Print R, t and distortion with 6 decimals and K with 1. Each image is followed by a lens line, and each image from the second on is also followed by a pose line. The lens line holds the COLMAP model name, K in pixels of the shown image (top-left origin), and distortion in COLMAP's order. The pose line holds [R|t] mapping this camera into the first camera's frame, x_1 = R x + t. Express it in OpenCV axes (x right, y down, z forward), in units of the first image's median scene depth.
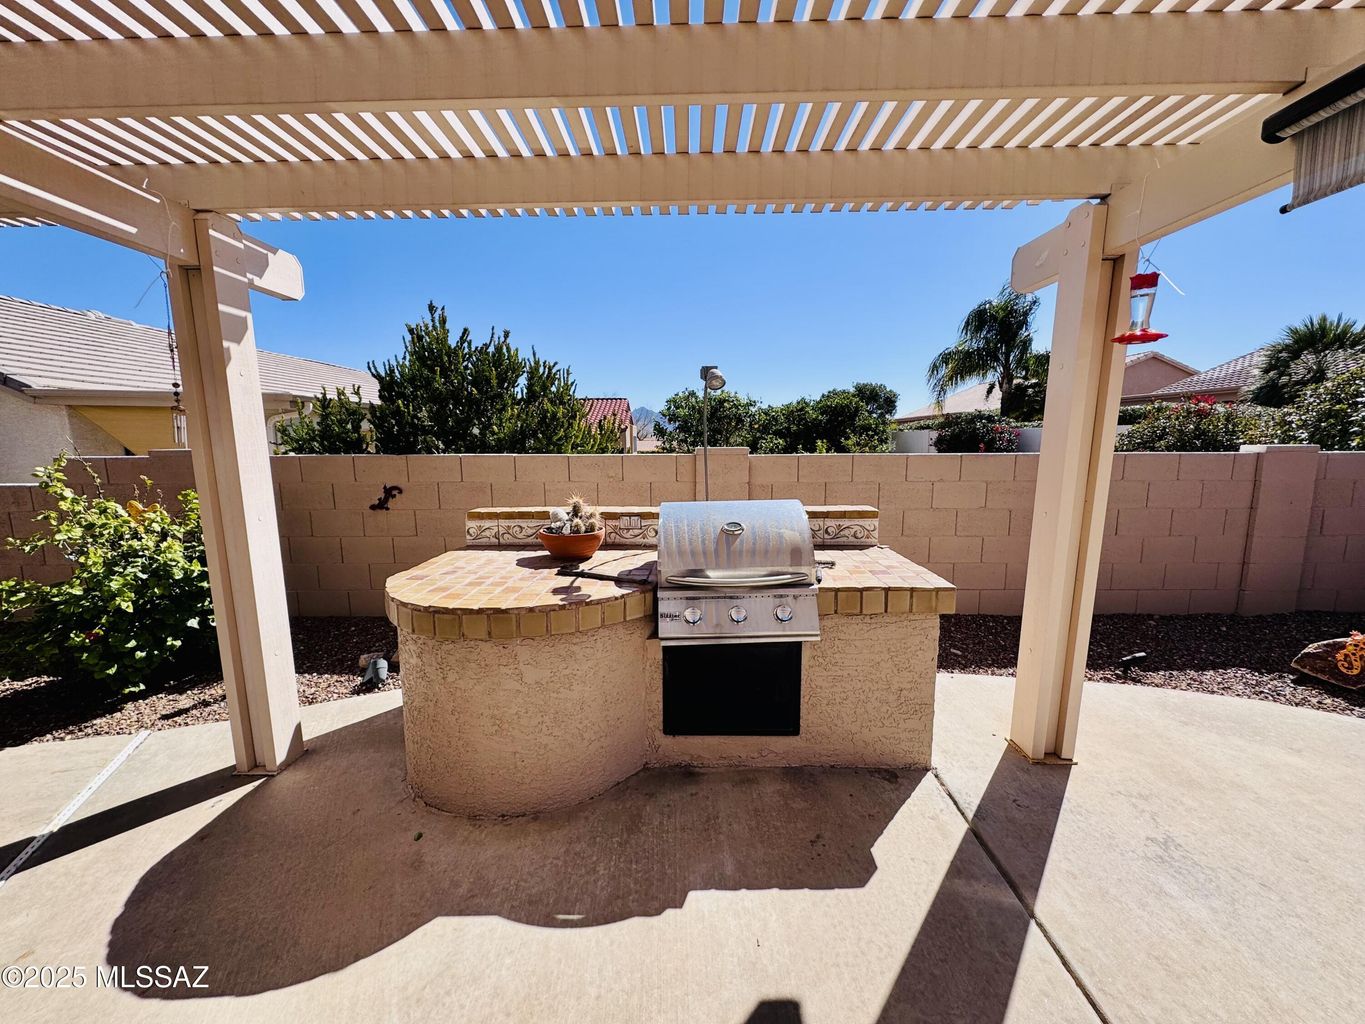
lens RADIAL K [[538.4, 0, 684.7], [0, 538.4, 505.5], [0, 0, 1]] dist [0.002022, 0.000407]
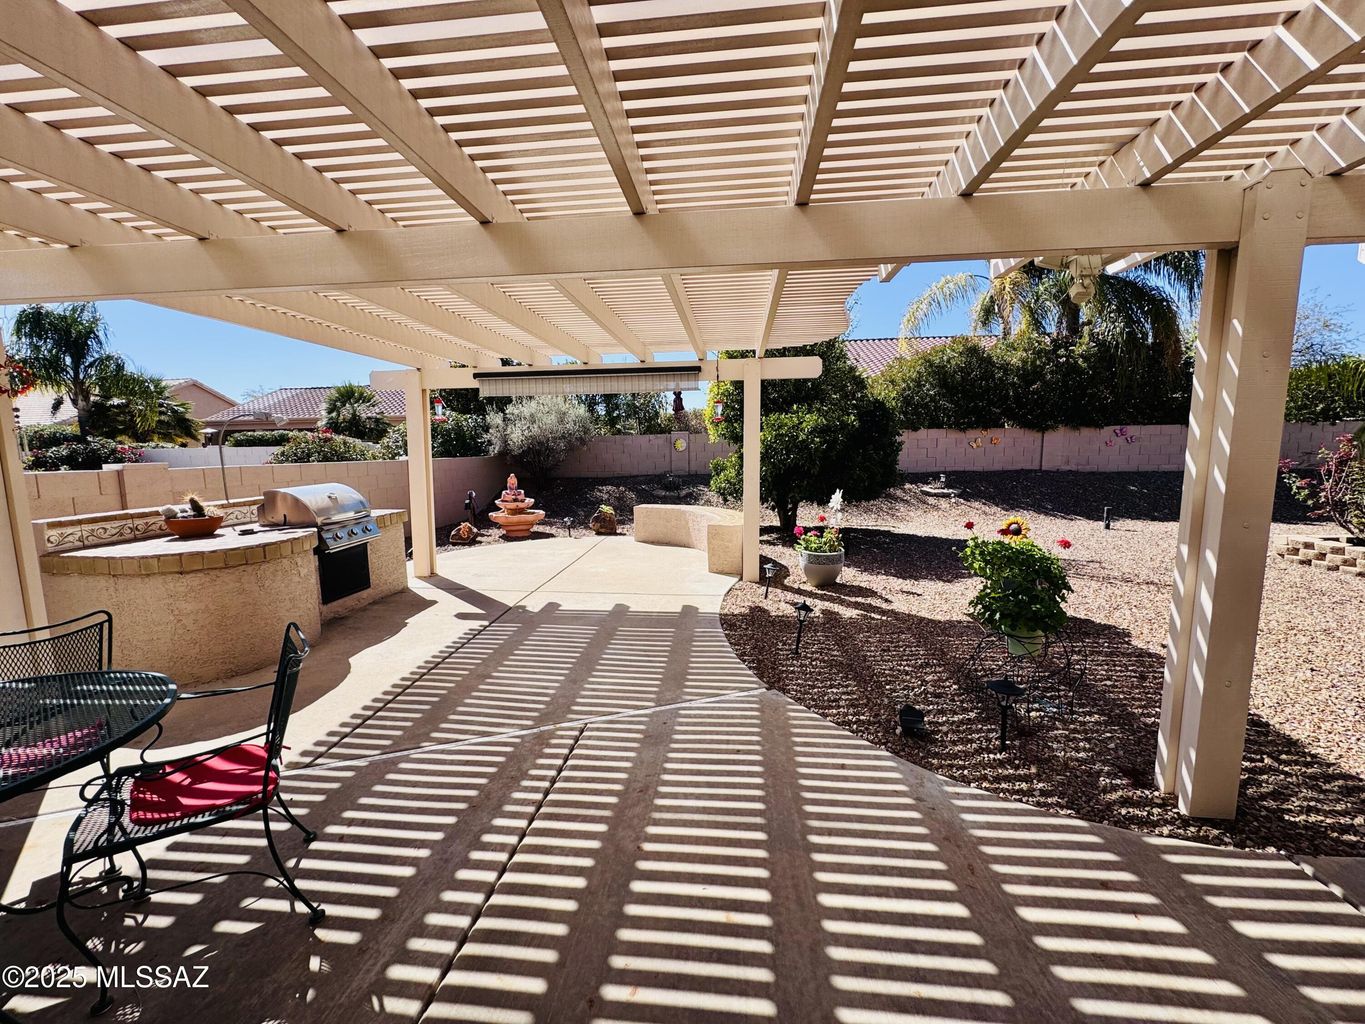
lens RADIAL K [[544.0, 0, 682.9], [0, 544.0, 509.8], [0, 0, 1]] dist [-0.000119, -0.000017]
pose [[0.087836, -0.106401, 0.990436, -1.379485], [0.139687, 0.985770, 0.093512, 0.064975], [-0.986292, 0.130137, 0.101449, -0.389475]]
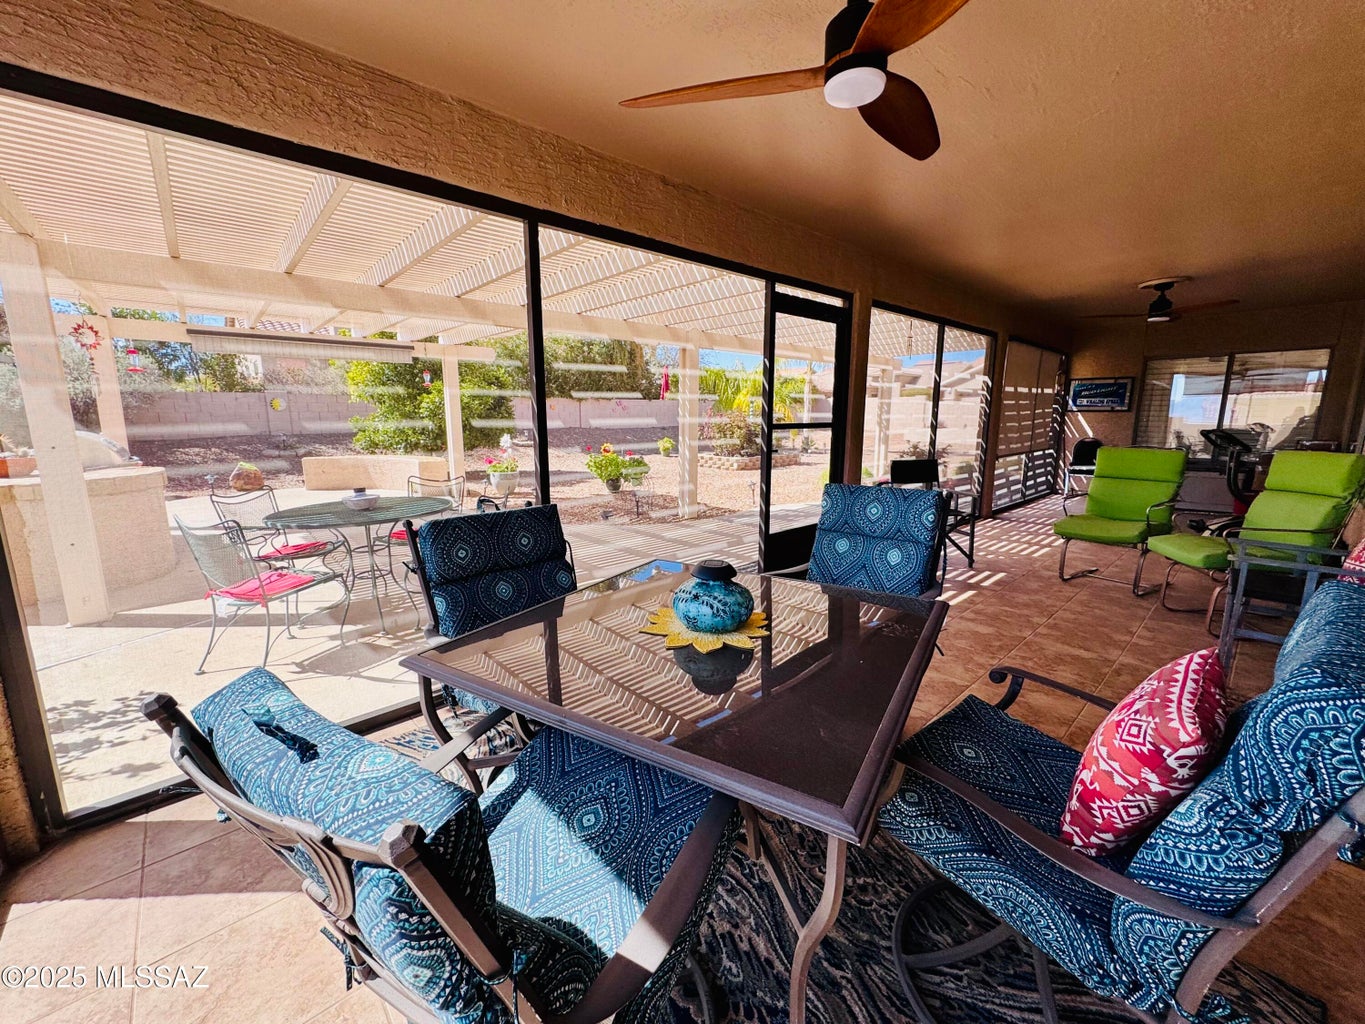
lens RADIAL K [[538.4, 0, 684.7], [0, 538.4, 505.5], [0, 0, 1]] dist [0.002022, 0.000407]
pose [[-0.673432, -0.117811, 0.729802, -2.358025], [0.099550, 0.963775, 0.247442, -0.008253], [-0.732516, 0.239287, -0.637308, 0.552006]]
